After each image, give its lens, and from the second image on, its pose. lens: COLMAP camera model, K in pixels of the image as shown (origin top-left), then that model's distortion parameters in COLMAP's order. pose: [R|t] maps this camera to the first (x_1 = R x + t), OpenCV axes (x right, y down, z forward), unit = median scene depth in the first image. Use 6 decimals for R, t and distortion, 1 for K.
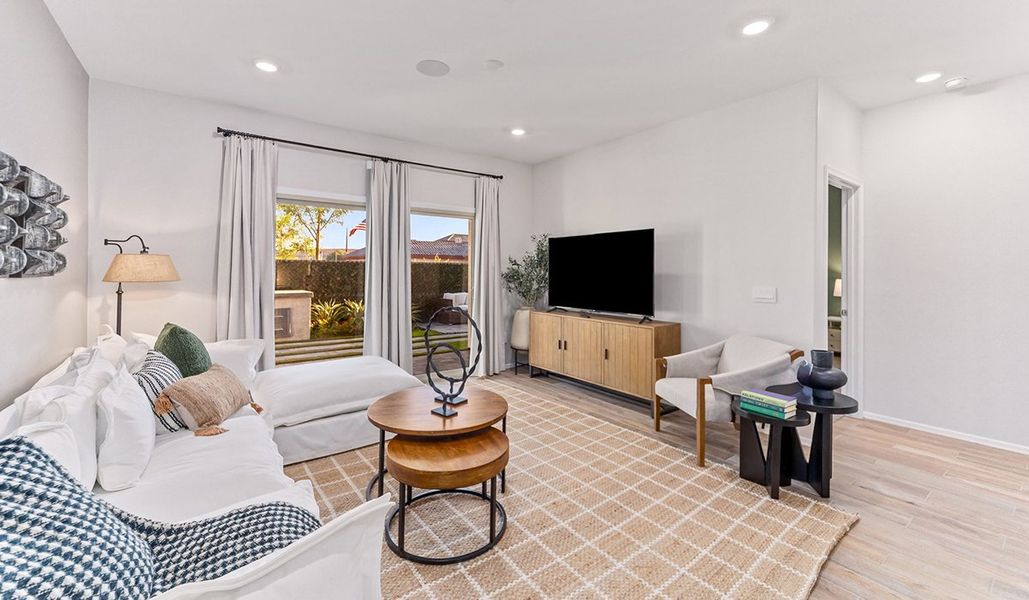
lens RADIAL K [[456.7, 0, 514.1], [0, 456.7, 265.1], [0, 0, 1]] dist [0.000082, 0.000065]
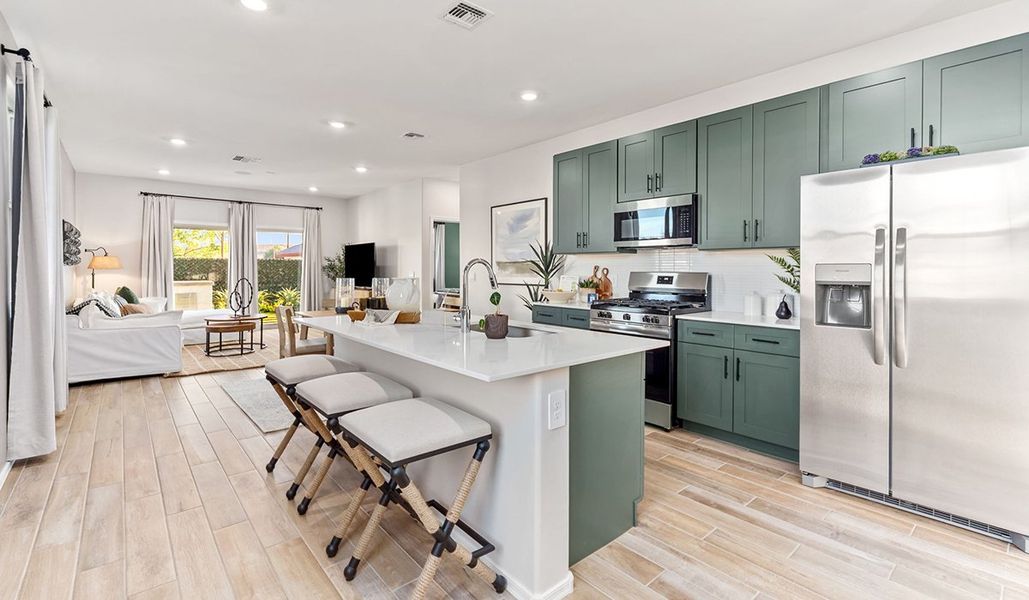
lens RADIAL K [[480.8, 0, 514.5], [0, 480.8, 270.2], [0, 0, 1]] dist [-0.002938, -0.000288]
pose [[0.995921, -0.003513, 0.090158, 0.703195], [0.002146, 0.999881, 0.015252, 0.009055], [-0.090201, -0.014996, 0.995811, -1.107323]]
